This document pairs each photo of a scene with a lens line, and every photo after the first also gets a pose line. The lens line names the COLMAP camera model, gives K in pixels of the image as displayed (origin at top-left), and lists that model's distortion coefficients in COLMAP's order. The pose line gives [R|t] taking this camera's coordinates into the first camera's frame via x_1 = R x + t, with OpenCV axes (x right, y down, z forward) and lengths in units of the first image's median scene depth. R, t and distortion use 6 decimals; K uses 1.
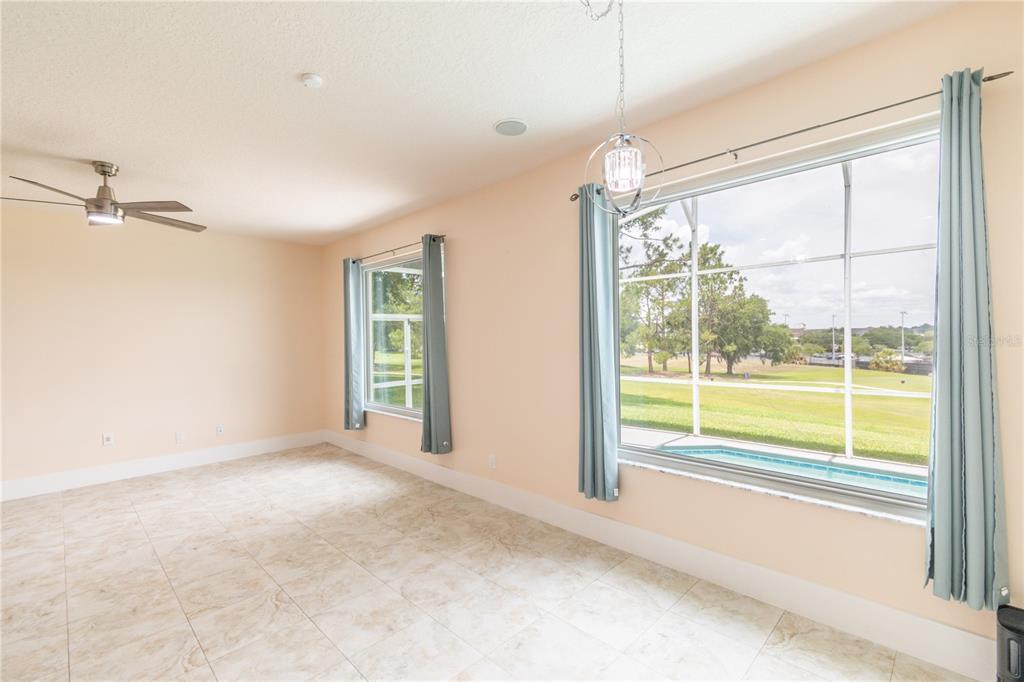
lens RADIAL K [[459.2, 0, 512.0], [0, 459.2, 337.7], [0, 0, 1]] dist [0.007209, -0.003938]
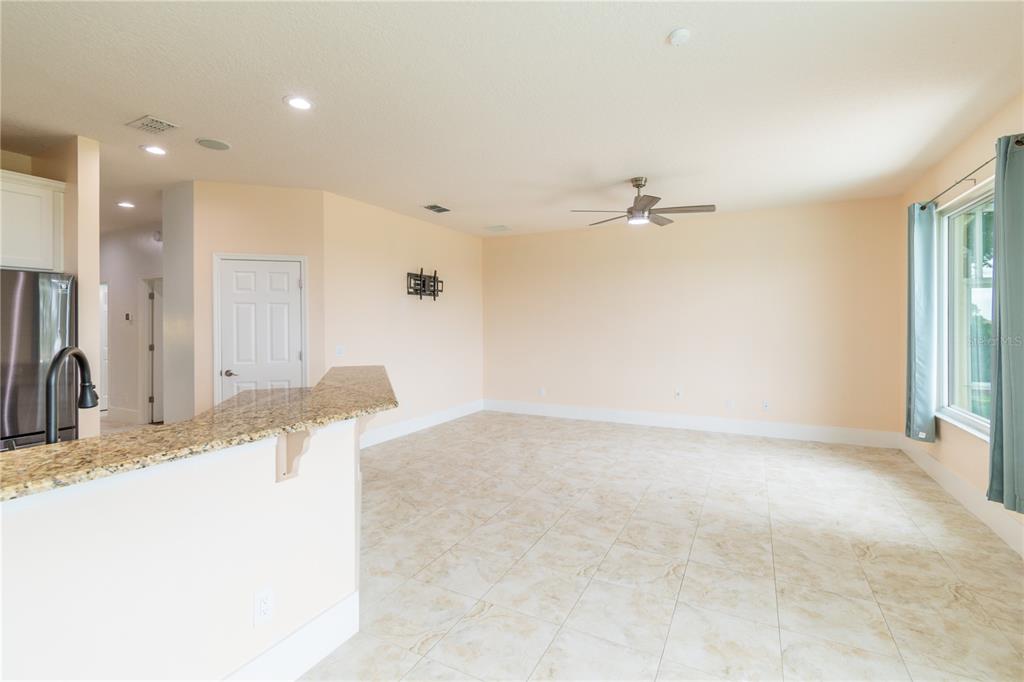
lens RADIAL K [[459.2, 0, 511.6], [0, 459.2, 327.0], [0, 0, 1]] dist [0.007209, -0.003938]
pose [[0.293676, 0.026427, -0.955540, 0.254682], [-0.002217, 0.999634, 0.026965, 0.005090], [0.955902, -0.005800, 0.293627, 0.270429]]
